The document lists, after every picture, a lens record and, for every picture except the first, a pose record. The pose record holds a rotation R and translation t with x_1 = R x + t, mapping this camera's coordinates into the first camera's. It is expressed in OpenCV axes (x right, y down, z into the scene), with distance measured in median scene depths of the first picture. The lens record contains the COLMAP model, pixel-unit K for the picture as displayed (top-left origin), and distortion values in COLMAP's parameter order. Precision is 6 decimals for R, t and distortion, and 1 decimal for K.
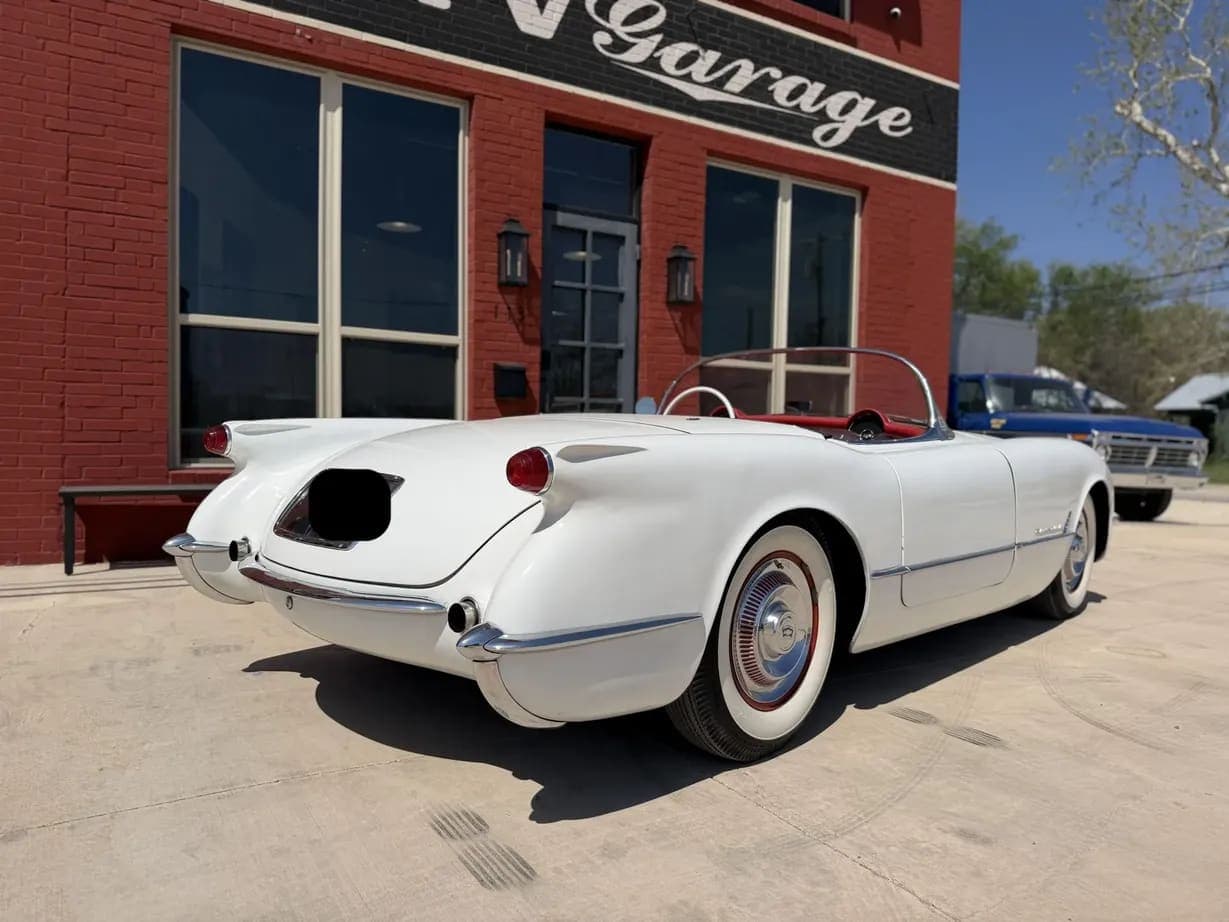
lens RADIAL K [[859.7, 0, 610.5], [0, 859.7, 472.2], [0, 0, 1]] dist [0.047222, -0.069073]
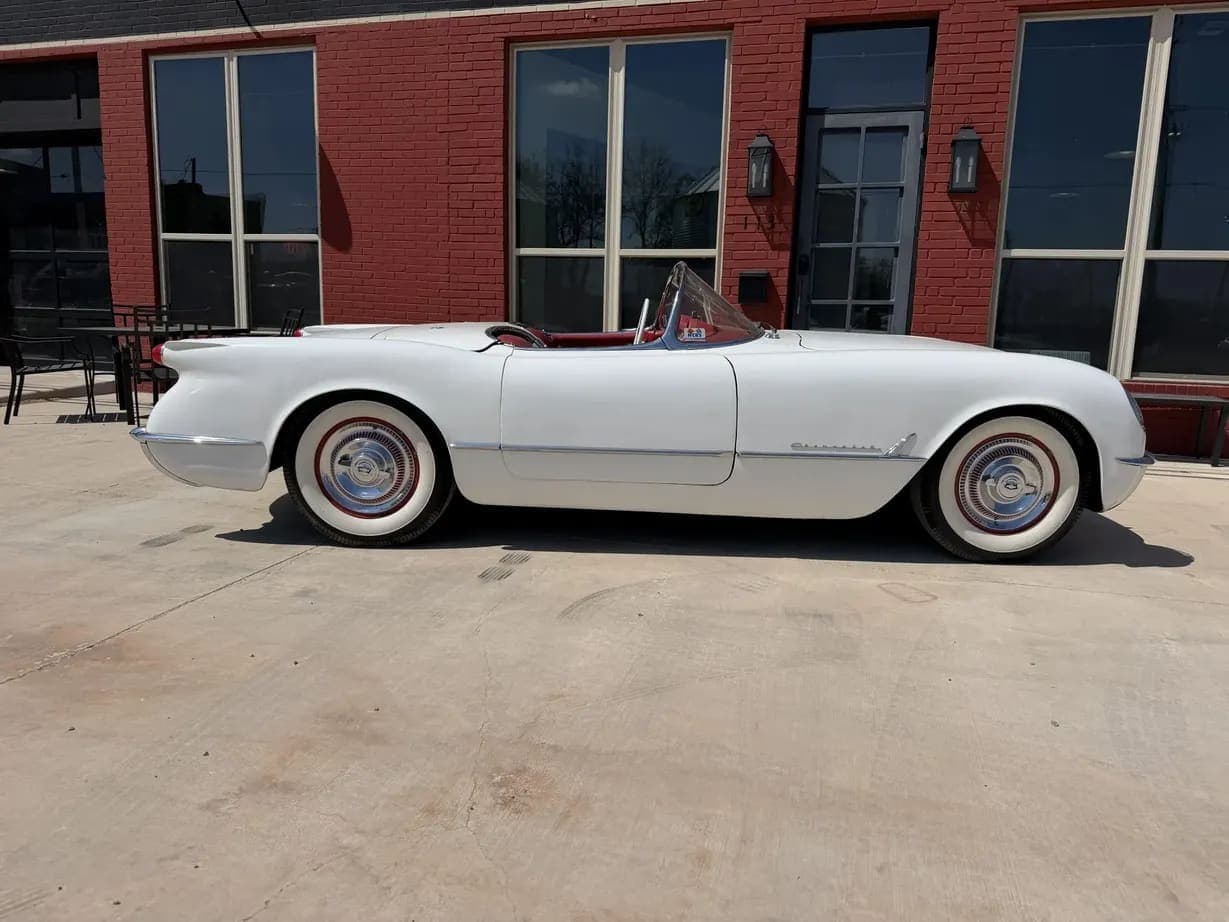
lens RADIAL K [[860.3, 0, 598.9], [0, 860.3, 458.3], [0, 0, 1]] dist [0.070635, -0.124664]
pose [[0.679603, 0.116784, -0.724225, 0.540791], [-0.042741, 0.991873, 0.119837, -0.011585], [0.732334, -0.050487, 0.679071, 0.089172]]
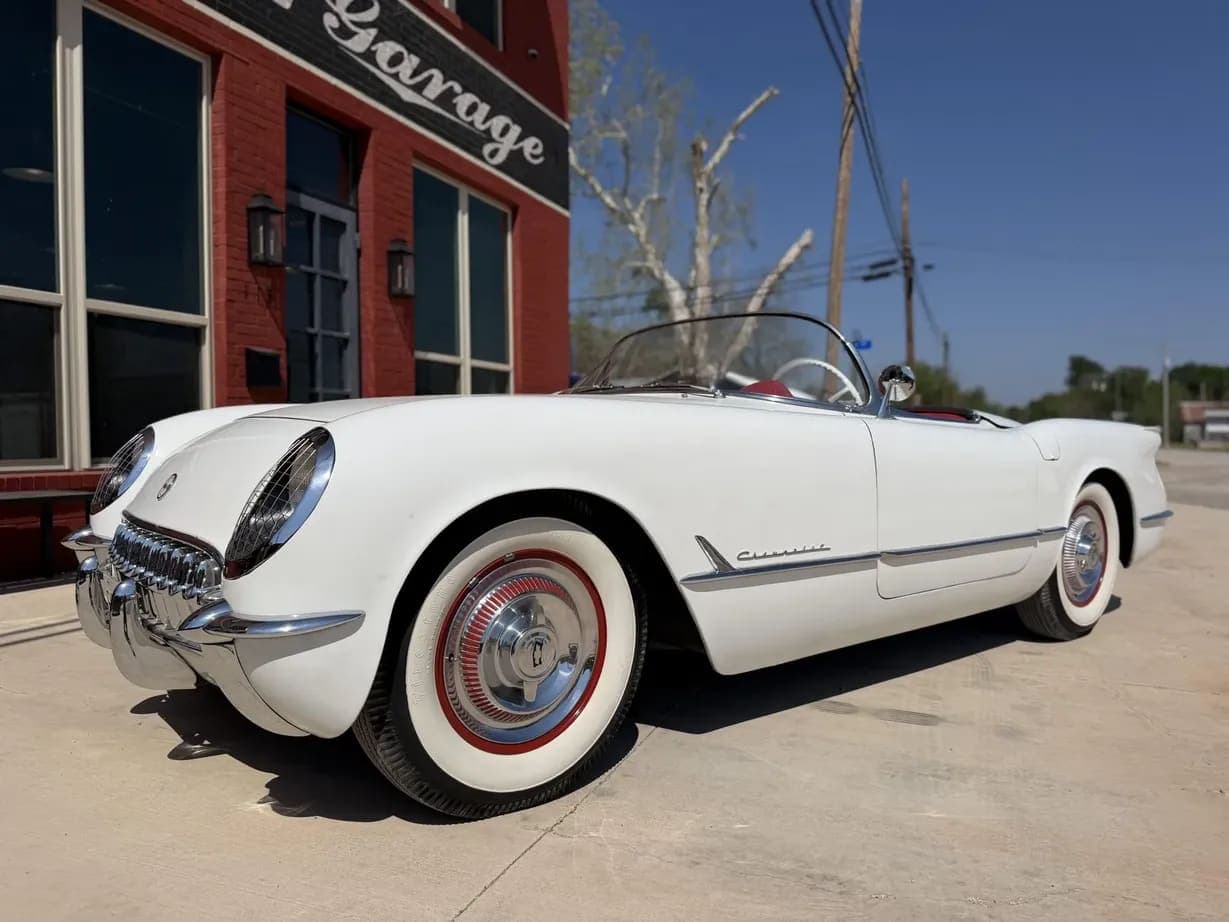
lens RADIAL K [[860.3, 0, 598.9], [0, 860.3, 458.3], [0, 0, 1]] dist [0.070635, -0.124664]
pose [[0.810403, -0.031484, 0.585026, -0.350676], [0.034612, 0.999384, 0.005838, -0.001822], [-0.584849, 0.015518, 0.810994, 0.034113]]
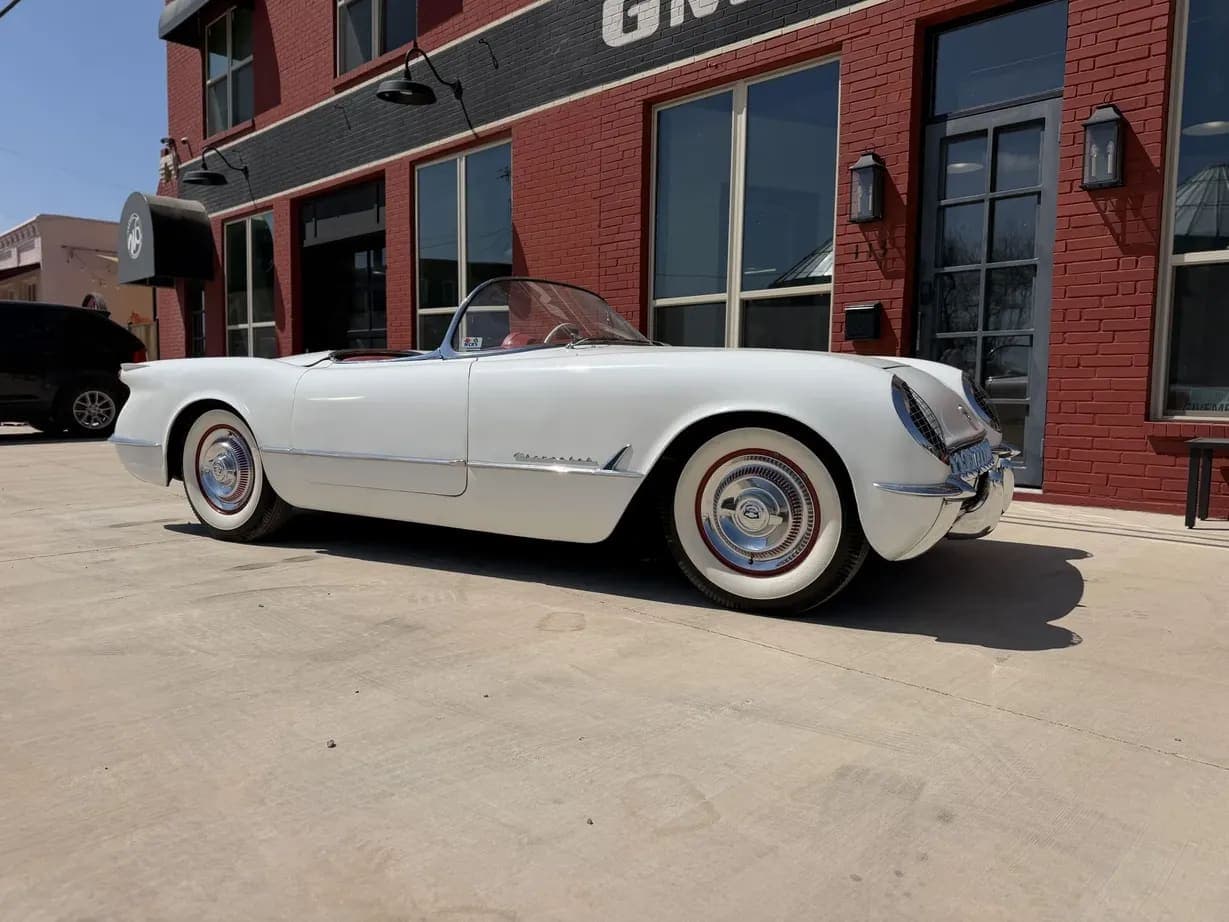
lens RADIAL K [[860.3, 0, 598.9], [0, 860.3, 458.3], [0, 0, 1]] dist [0.070635, -0.124664]
pose [[0.254144, 0.061119, -0.965233, 0.716751], [-0.043648, 0.997709, 0.051683, 0.010325], [0.966181, 0.028995, 0.256229, 0.438003]]
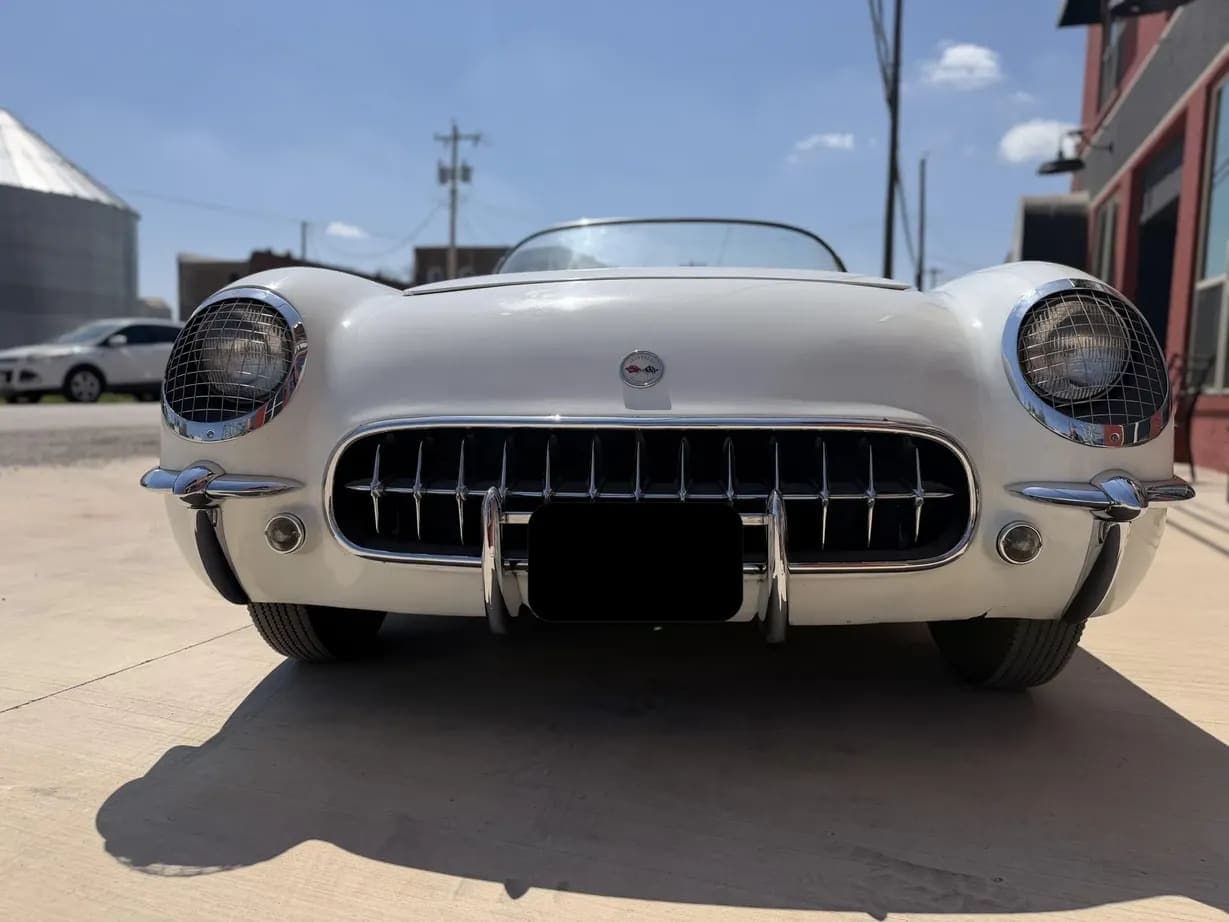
lens RADIAL K [[868.8, 0, 609.0], [0, 868.8, 461.7], [0, 0, 1]] dist [0.005279, -0.014662]
pose [[-0.757808, 0.014214, -0.652323, 0.449601], [-0.074185, 0.991403, 0.107783, 0.001236], [0.648247, 0.130071, -0.750238, 0.907511]]
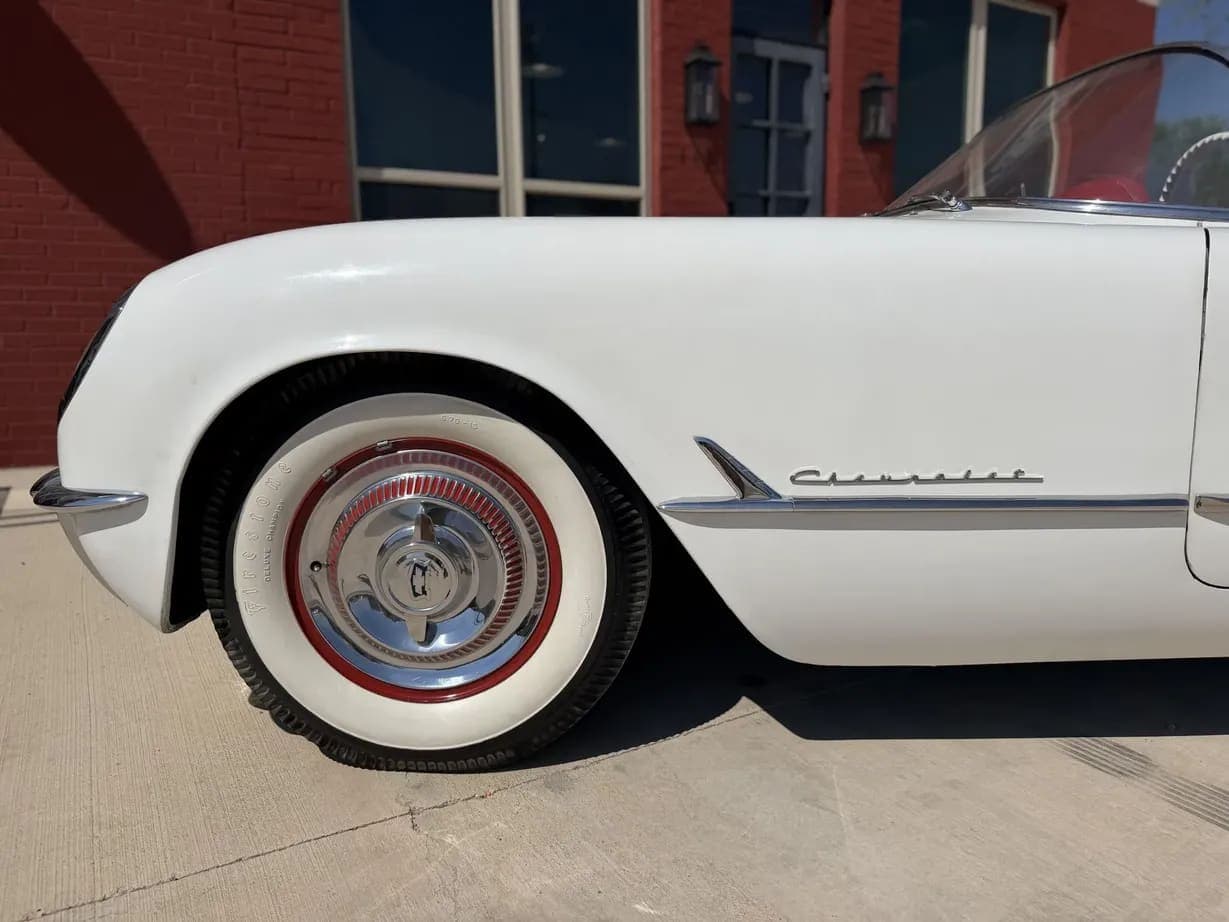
lens RADIAL K [[868.8, 0, 609.0], [0, 868.8, 461.7], [0, 0, 1]] dist [0.005279, -0.014662]
pose [[0.998911, -0.022716, -0.040762, -0.168057], [0.027642, 0.991813, 0.124670, 0.009500], [0.037597, -0.125661, 0.991361, 0.072554]]
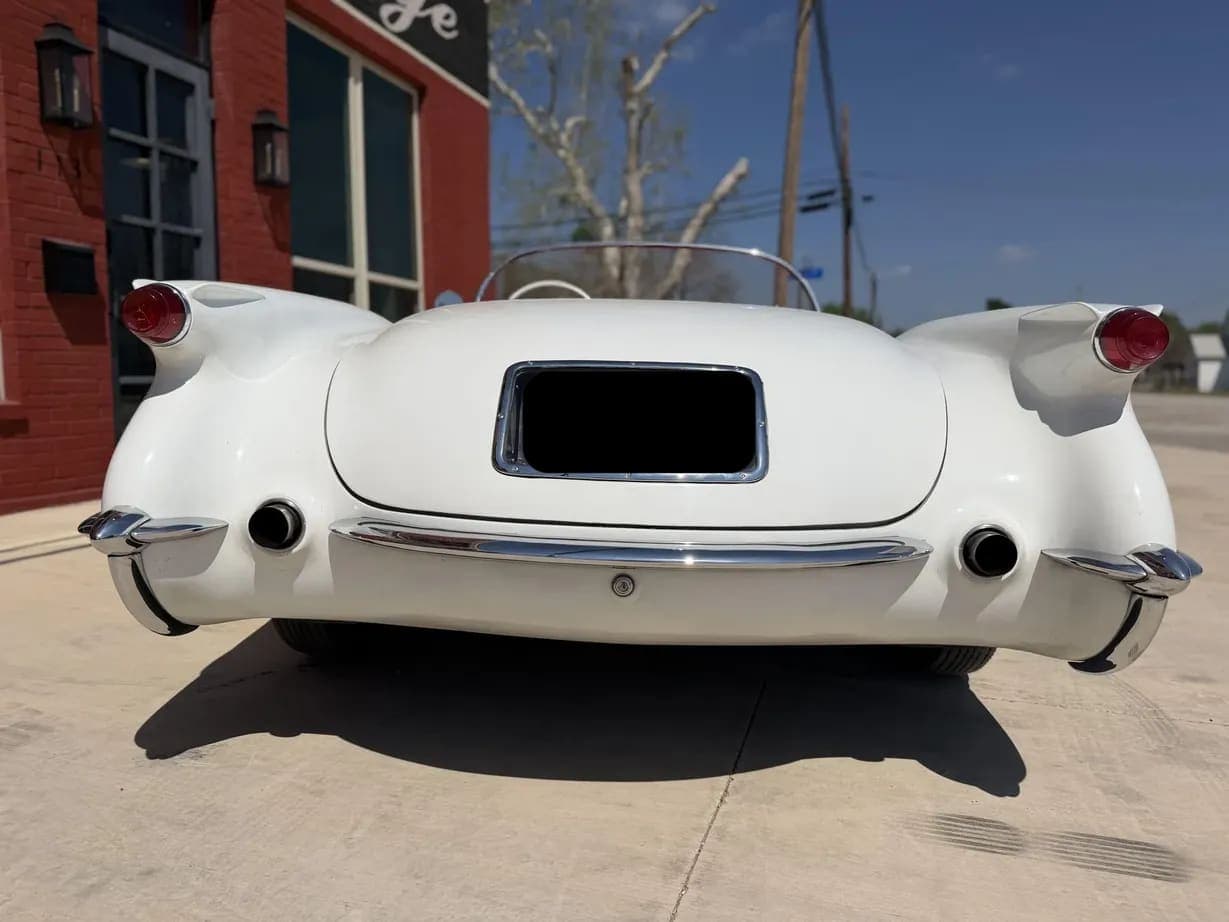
lens RADIAL K [[868.8, 0, 609.0], [0, 868.8, 461.7], [0, 0, 1]] dist [0.005279, -0.014662]
pose [[0.749871, -0.078496, 0.656911, -0.244868], [0.034316, 0.996215, 0.079869, 0.006453], [-0.660694, -0.037349, 0.749726, 0.187362]]
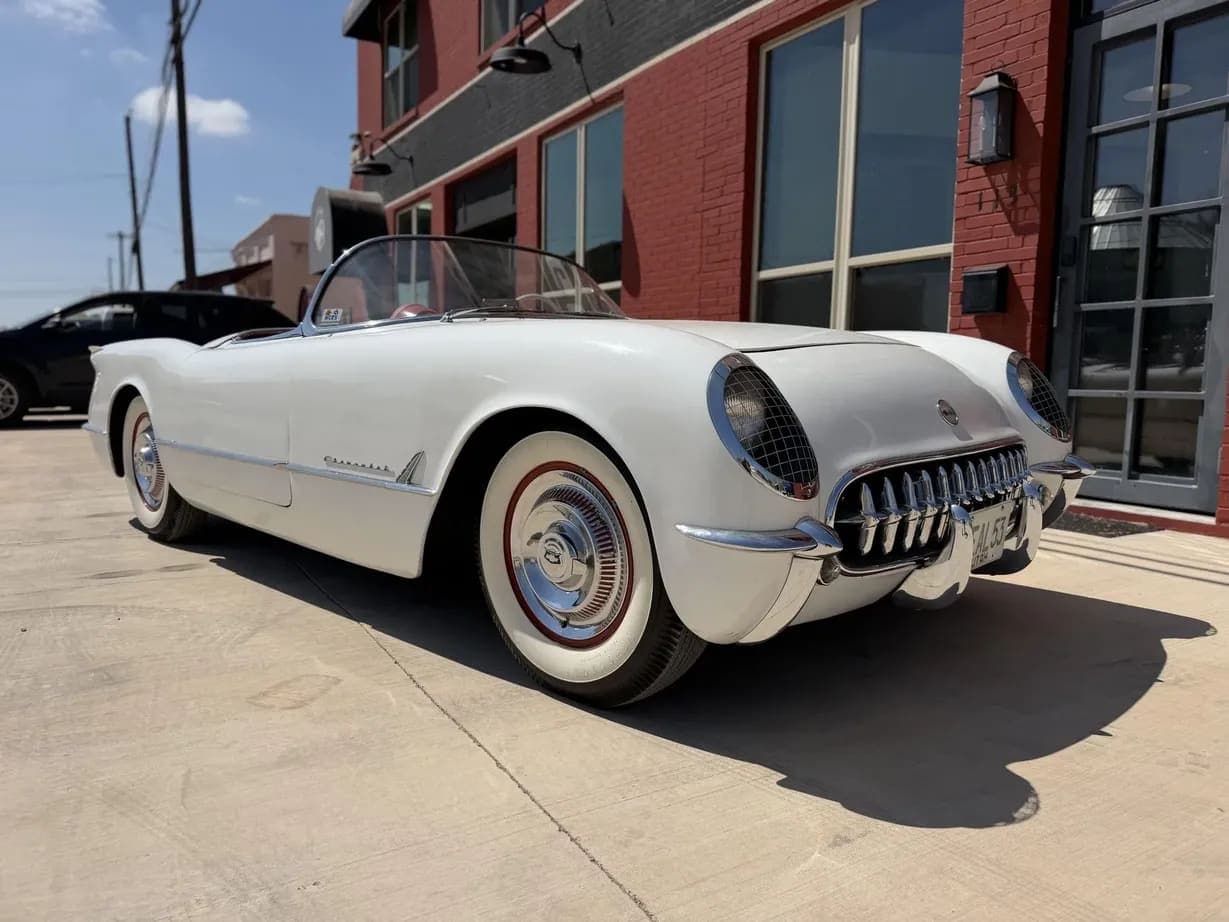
lens RADIAL K [[868.8, 0, 609.0], [0, 868.8, 461.7], [0, 0, 1]] dist [0.005279, -0.014662]
pose [[0.006789, 0.082161, -0.996596, 0.618888], [-0.053205, 0.995237, 0.081686, -0.000289], [0.998561, 0.052470, 0.011128, 0.629252]]
